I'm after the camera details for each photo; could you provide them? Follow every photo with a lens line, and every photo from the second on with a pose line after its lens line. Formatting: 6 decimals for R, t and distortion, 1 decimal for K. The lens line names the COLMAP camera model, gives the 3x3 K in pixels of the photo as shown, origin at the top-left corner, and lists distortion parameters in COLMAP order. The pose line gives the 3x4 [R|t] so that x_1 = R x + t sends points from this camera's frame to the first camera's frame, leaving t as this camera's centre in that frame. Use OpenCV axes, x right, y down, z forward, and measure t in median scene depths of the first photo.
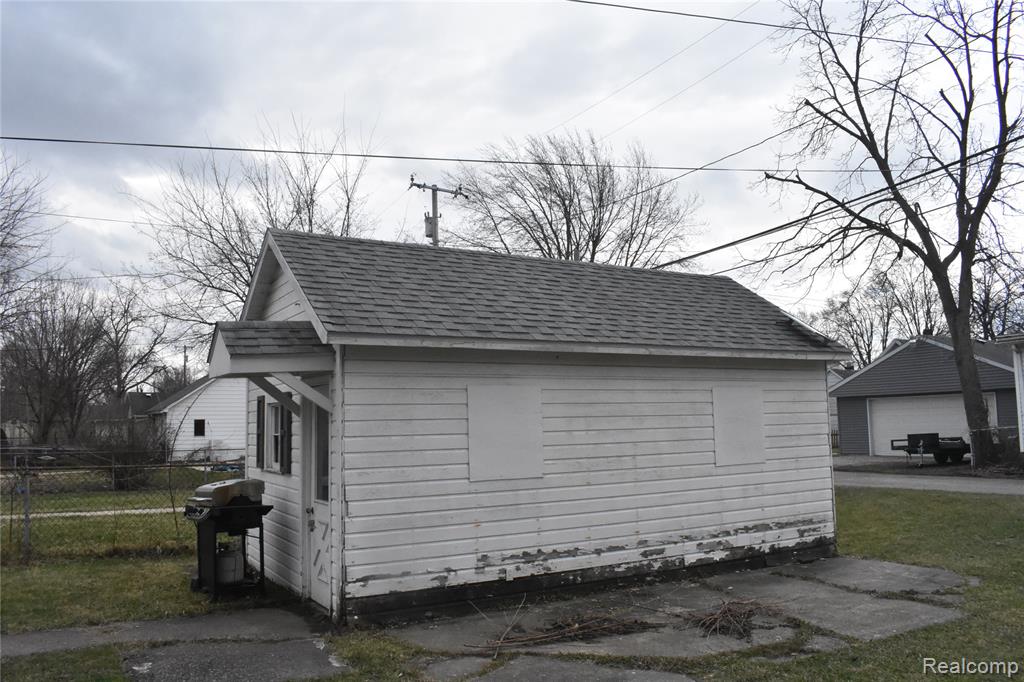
lens RADIAL K [[805.7, 0, 512.0], [0, 805.7, 341.0], [0, 0, 1]] dist [-0.094477, 0.004916]
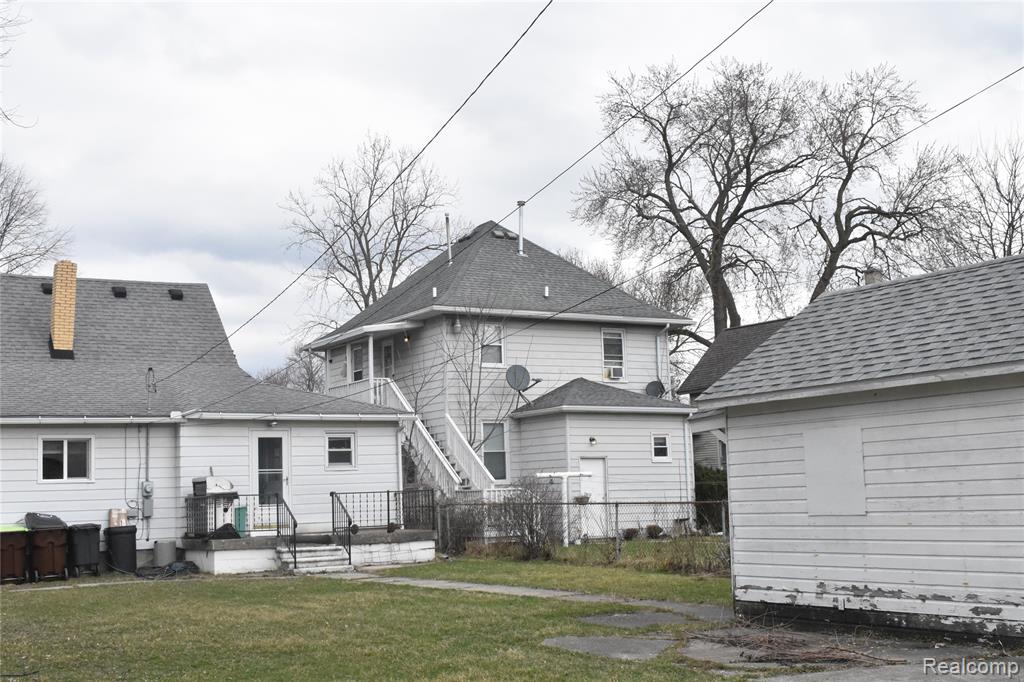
lens RADIAL K [[1279.5, 0, 512.0], [0, 1279.5, 341.0], [0, 0, 1]] dist [-0.044982, -0.019360]
pose [[0.018215, -0.102427, -0.994574, 1.634956], [0.132578, 0.986202, -0.099137, 0.051889], [0.991005, -0.130053, 0.031543, 0.526128]]
